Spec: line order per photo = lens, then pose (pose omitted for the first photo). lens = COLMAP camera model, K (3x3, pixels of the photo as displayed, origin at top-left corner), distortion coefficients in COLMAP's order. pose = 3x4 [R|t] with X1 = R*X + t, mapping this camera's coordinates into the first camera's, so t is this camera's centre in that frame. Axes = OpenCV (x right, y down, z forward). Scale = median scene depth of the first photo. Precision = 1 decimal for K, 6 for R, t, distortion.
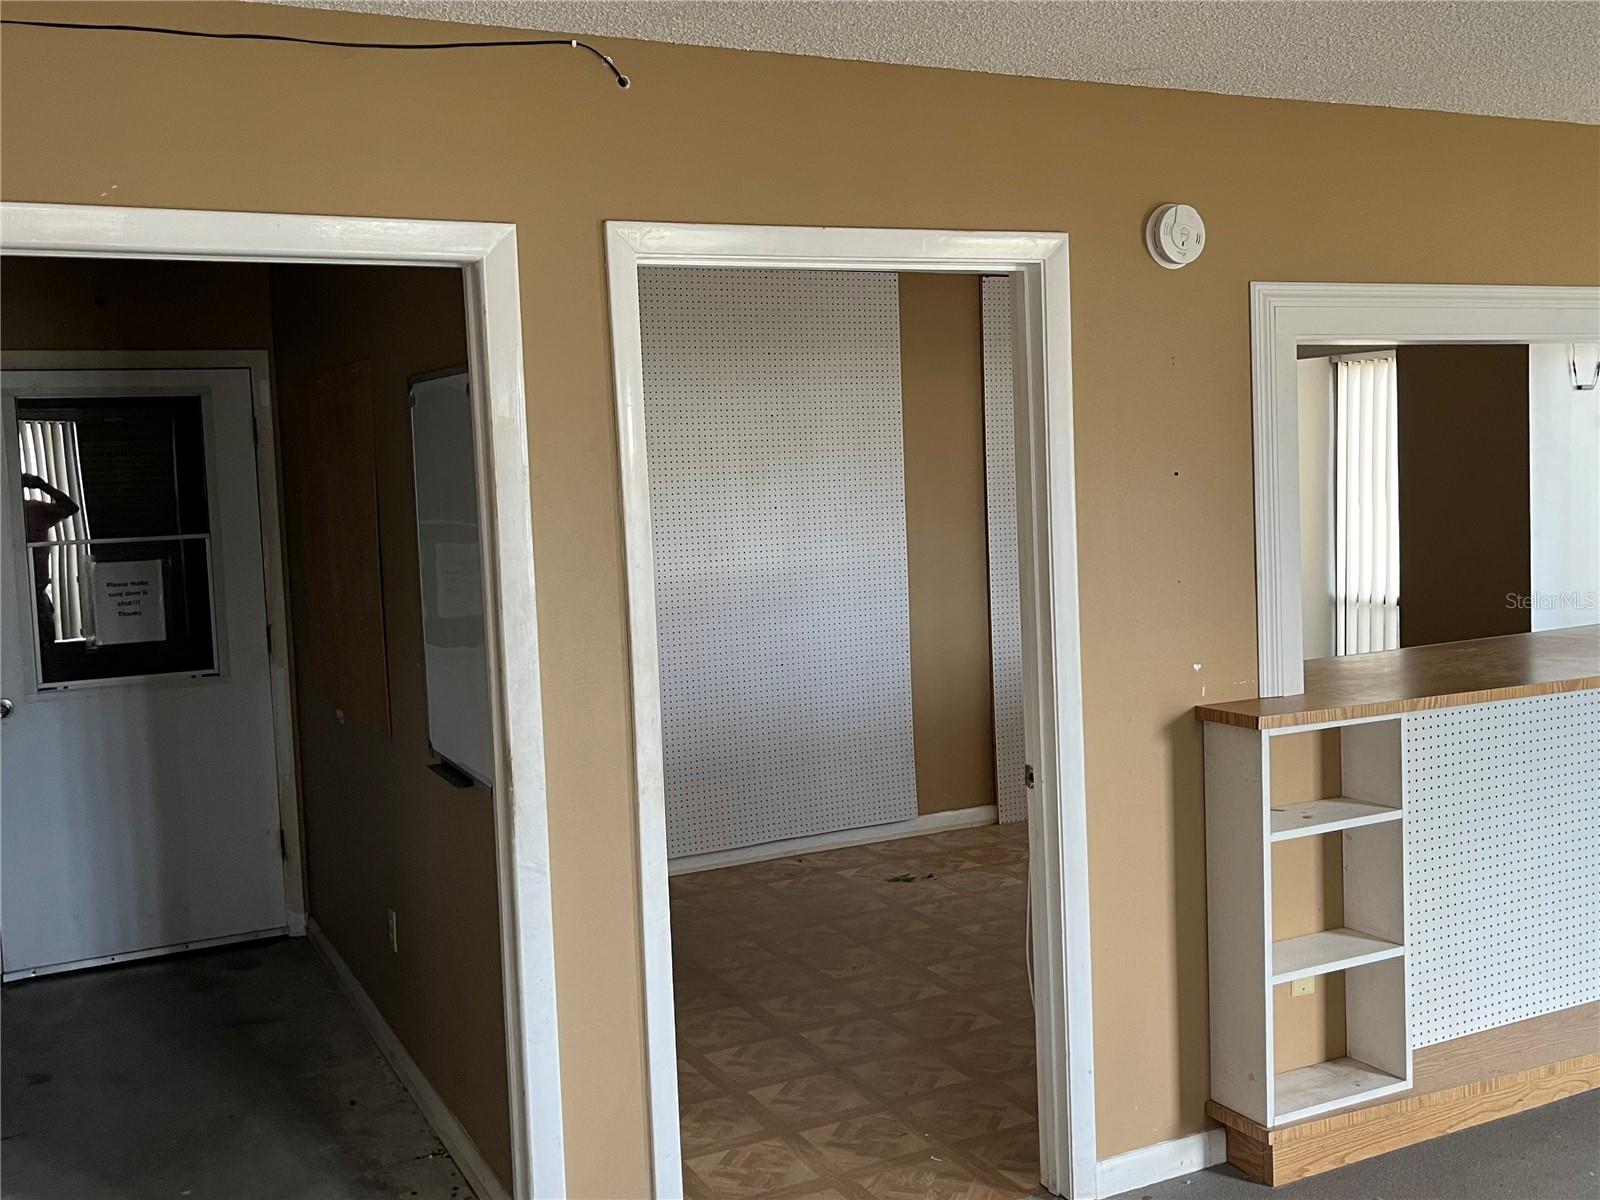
lens RADIAL K [[1669.0, 0, 799.0], [0, 1669.0, 604.8], [0, 0, 1]] dist [0.057271, 0.000000]
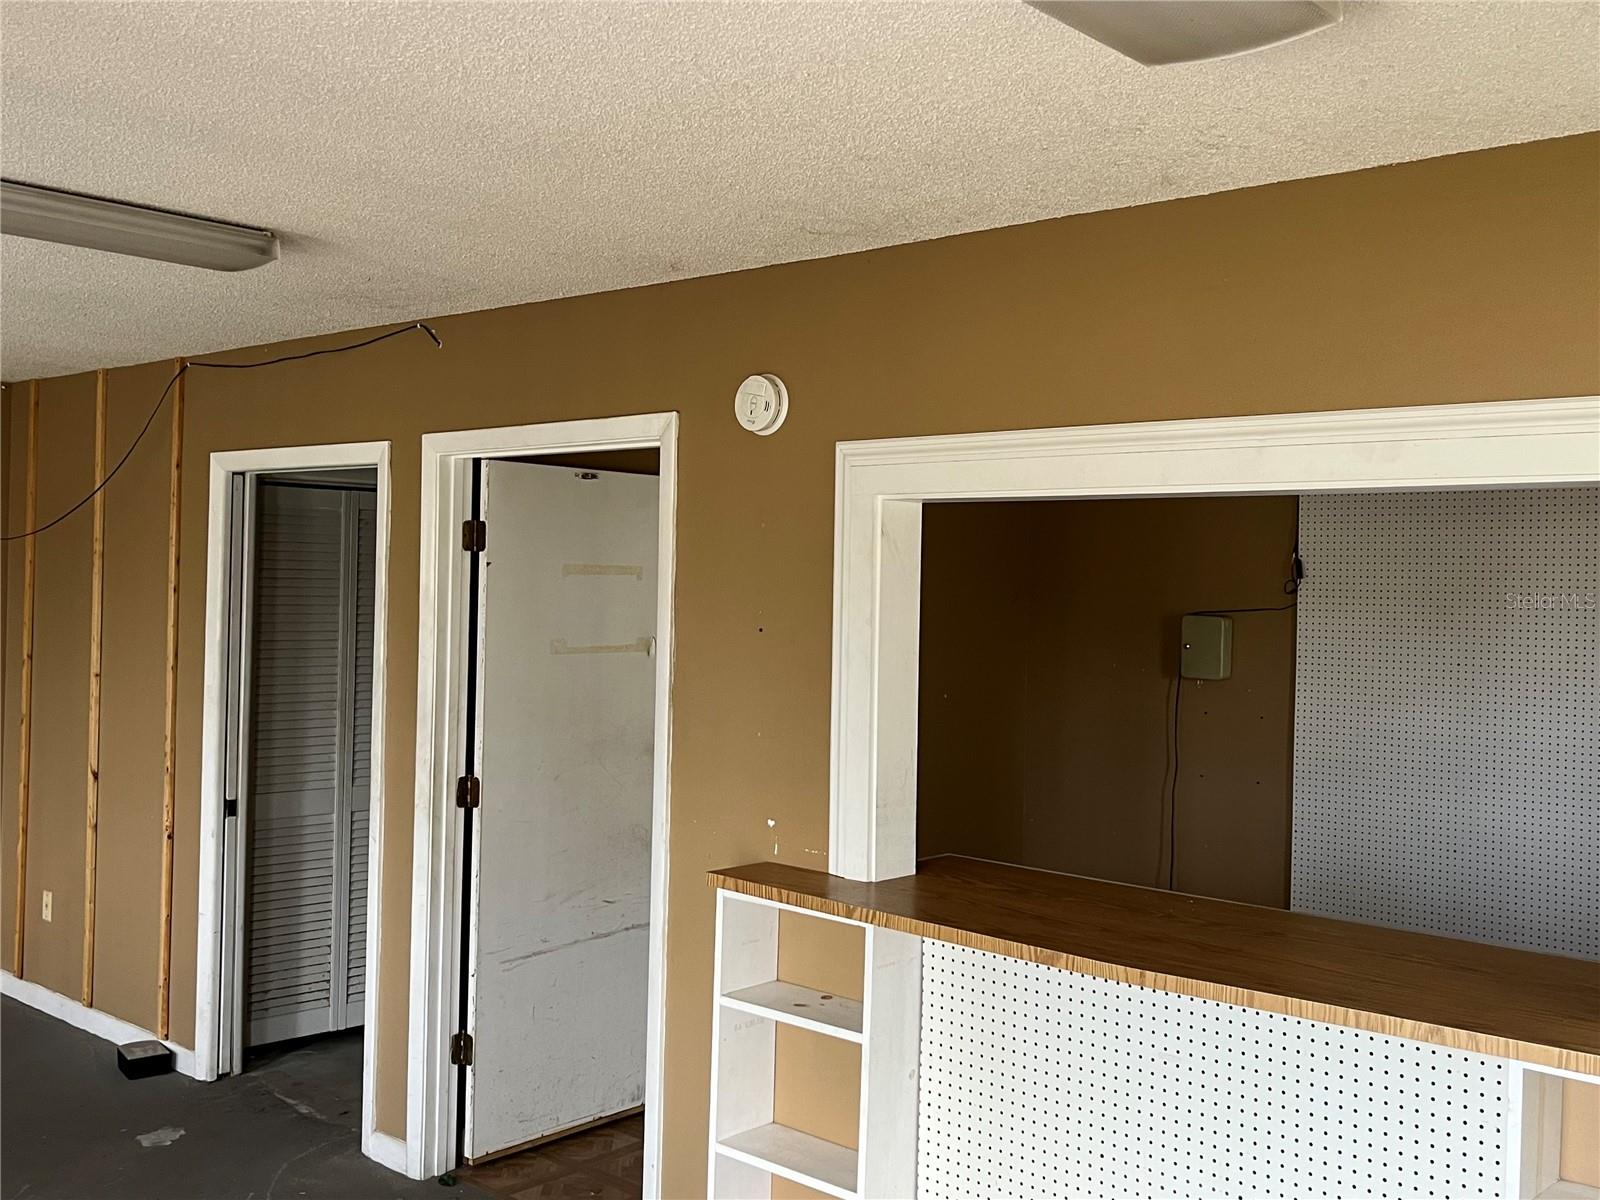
lens RADIAL K [[1669.0, 0, 798.7], [0, 1669.0, 597.5], [0, 0, 1]] dist [0.057271, 0.000000]
pose [[0.304092, 0.061086, -0.950682, 1.227460], [-0.108450, 0.993674, 0.029159, -0.133074], [0.946449, 0.094234, 0.308793, 0.712491]]
